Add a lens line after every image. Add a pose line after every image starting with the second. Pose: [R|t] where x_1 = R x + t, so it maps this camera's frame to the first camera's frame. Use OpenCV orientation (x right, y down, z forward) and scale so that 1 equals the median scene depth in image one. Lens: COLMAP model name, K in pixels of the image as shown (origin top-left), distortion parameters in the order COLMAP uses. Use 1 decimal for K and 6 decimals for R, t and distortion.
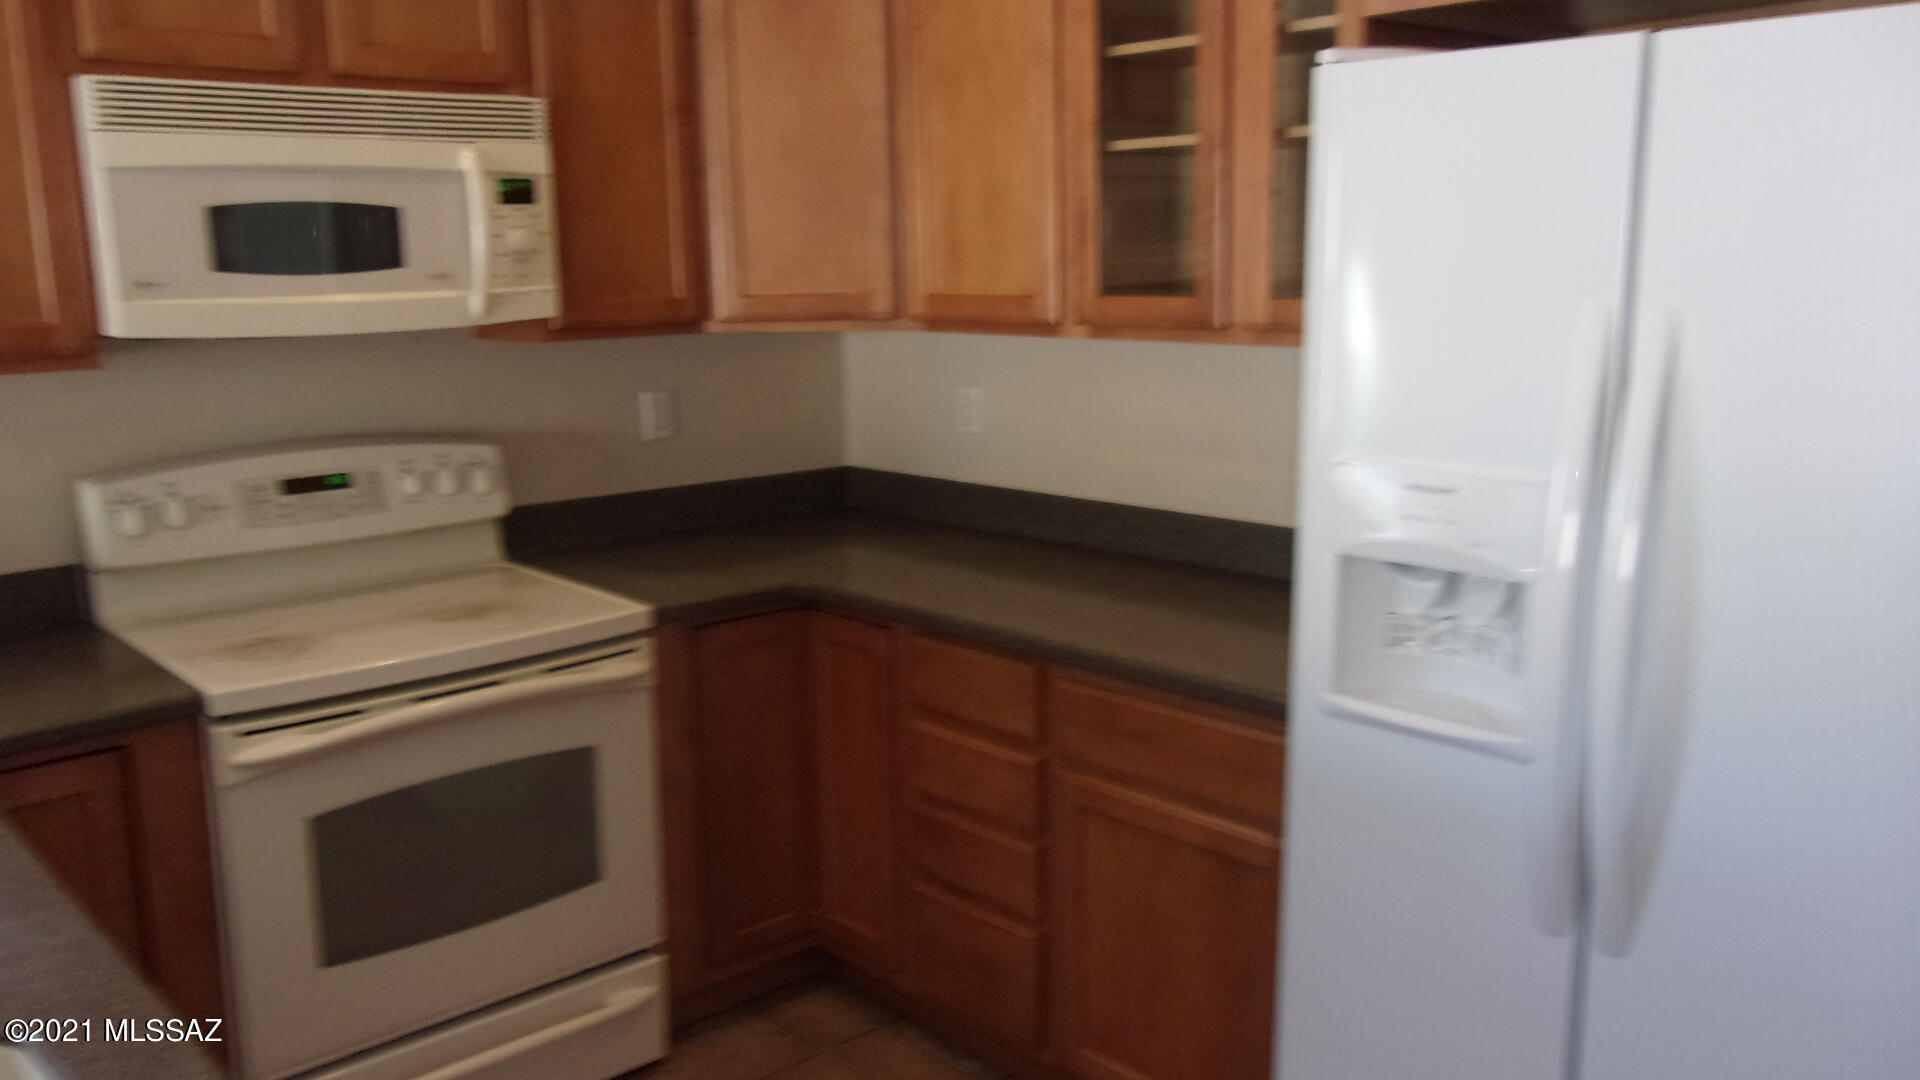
lens RADIAL K [[1496.7, 0, 953.3], [0, 1496.7, 566.3], [0, 0, 1]] dist [-0.009480, 0.001284]
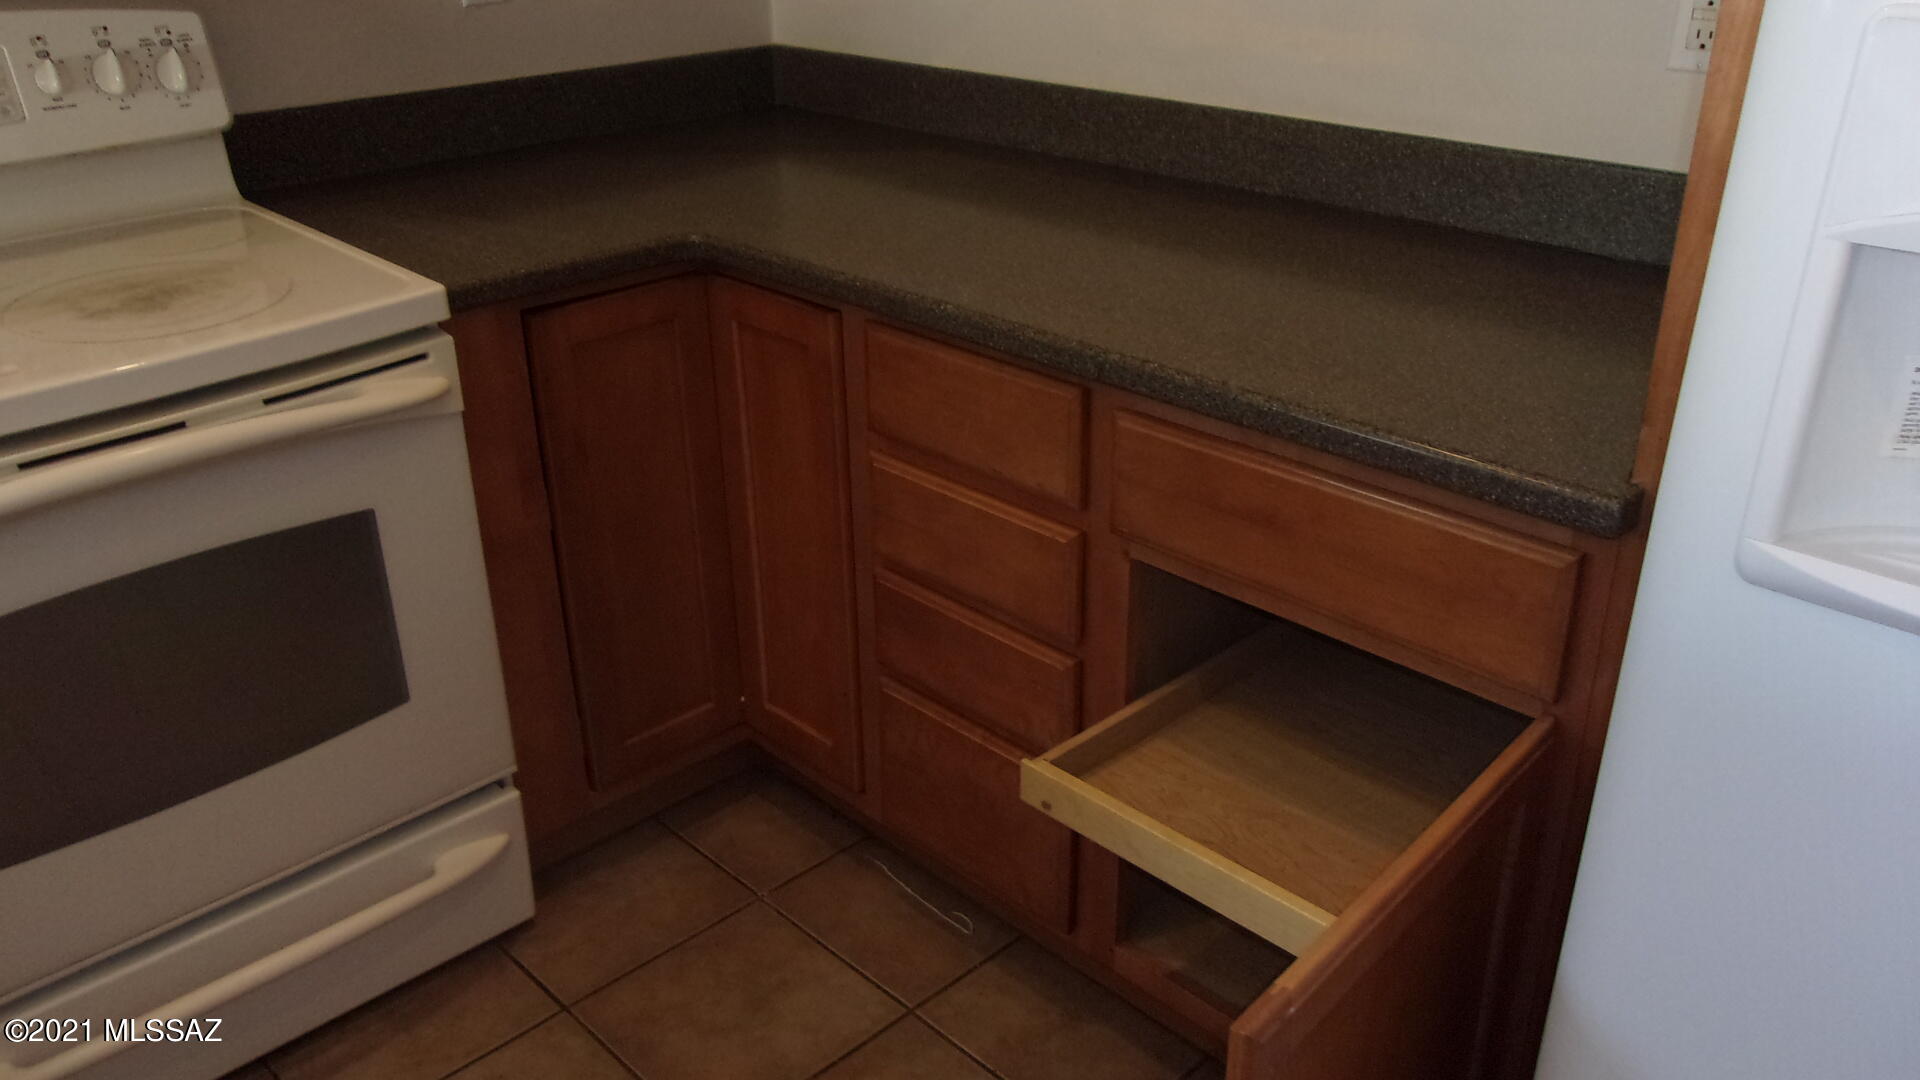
lens RADIAL K [[1496.7, 0, 953.3], [0, 1496.7, 566.3], [0, 0, 1]] dist [-0.009480, 0.001284]
pose [[0.999655, -0.012031, 0.023328, -0.008950], [0.005471, 0.964756, 0.263090, -0.021597], [-0.025671, -0.262872, 0.964489, 0.371849]]
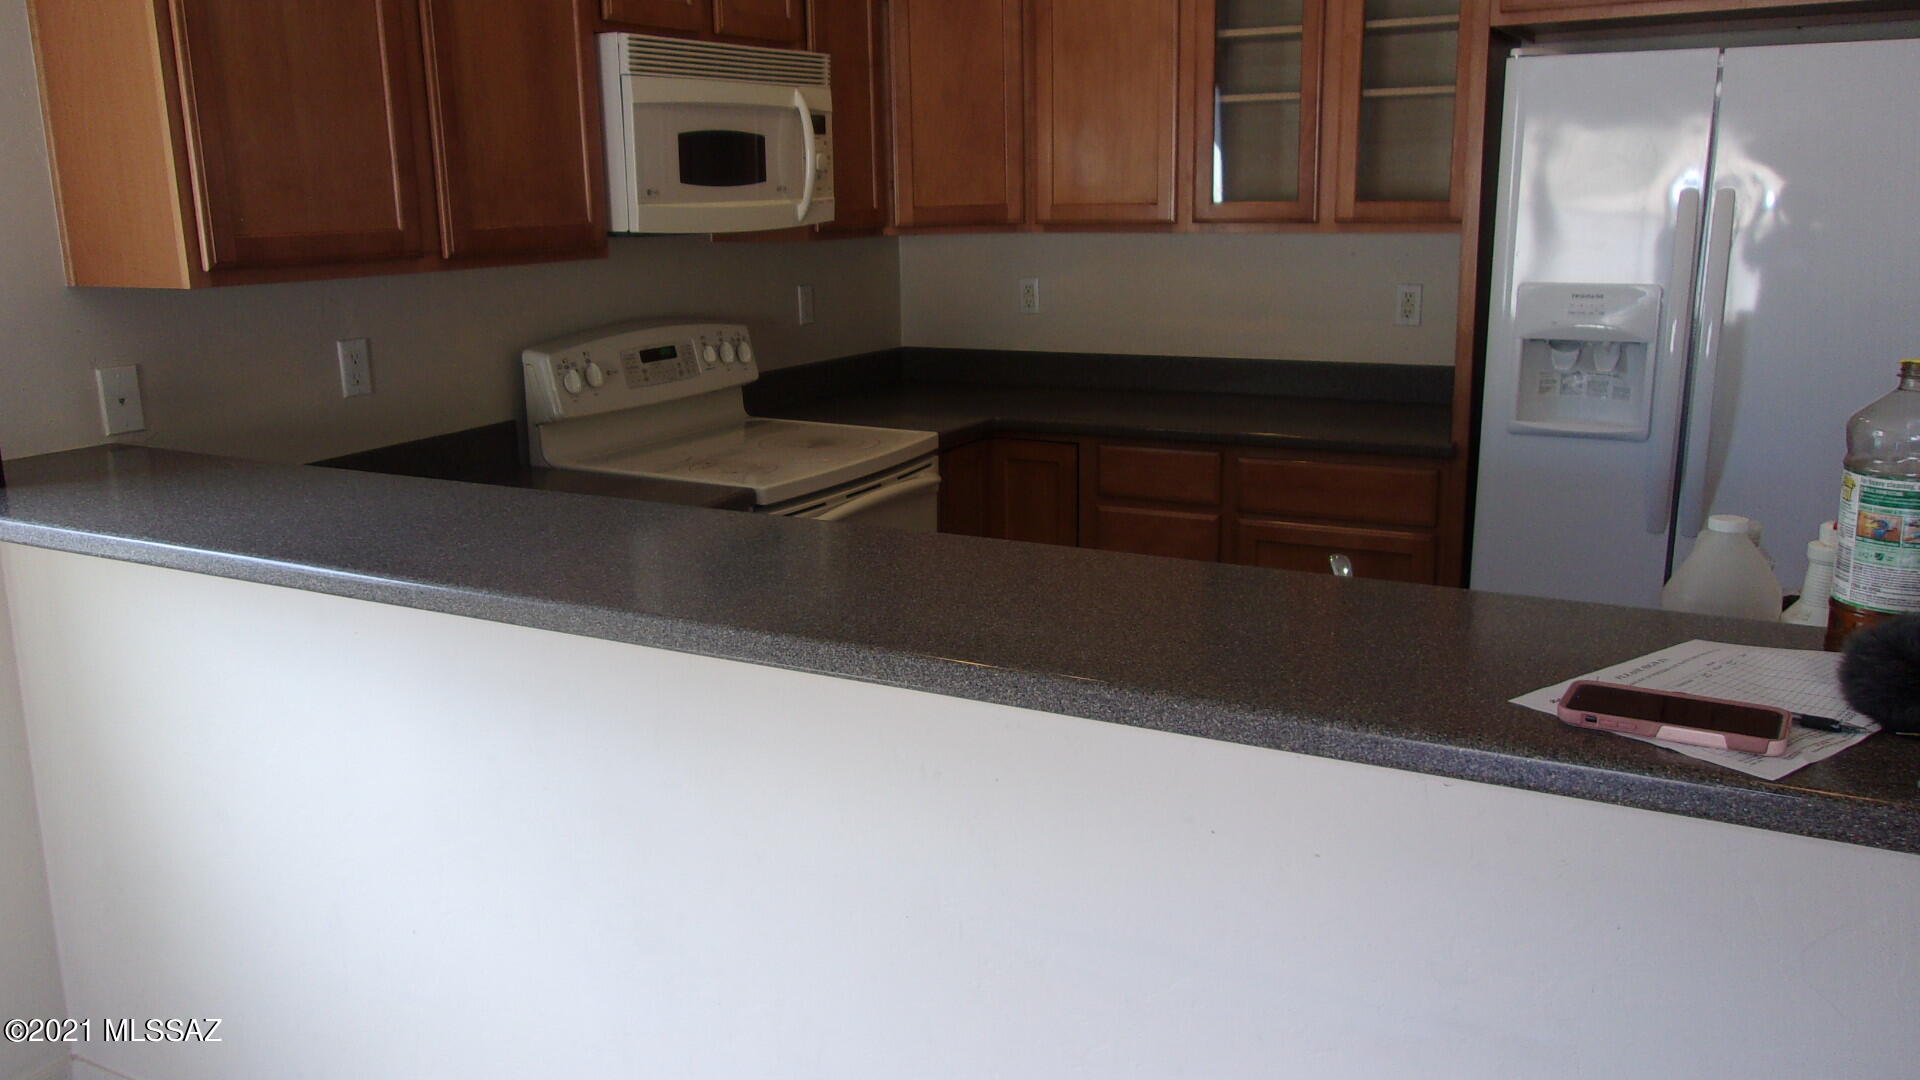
lens RADIAL K [[1552.1, 0, 960.0], [0, 1552.1, 540.0], [0, 0, 1]] dist [0.024037, 0.036728]
pose [[0.938378, -0.076721, 0.336987, -0.667012], [0.071234, 0.997048, 0.028637, 0.085584], [-0.338190, -0.002868, 0.941074, -0.341120]]
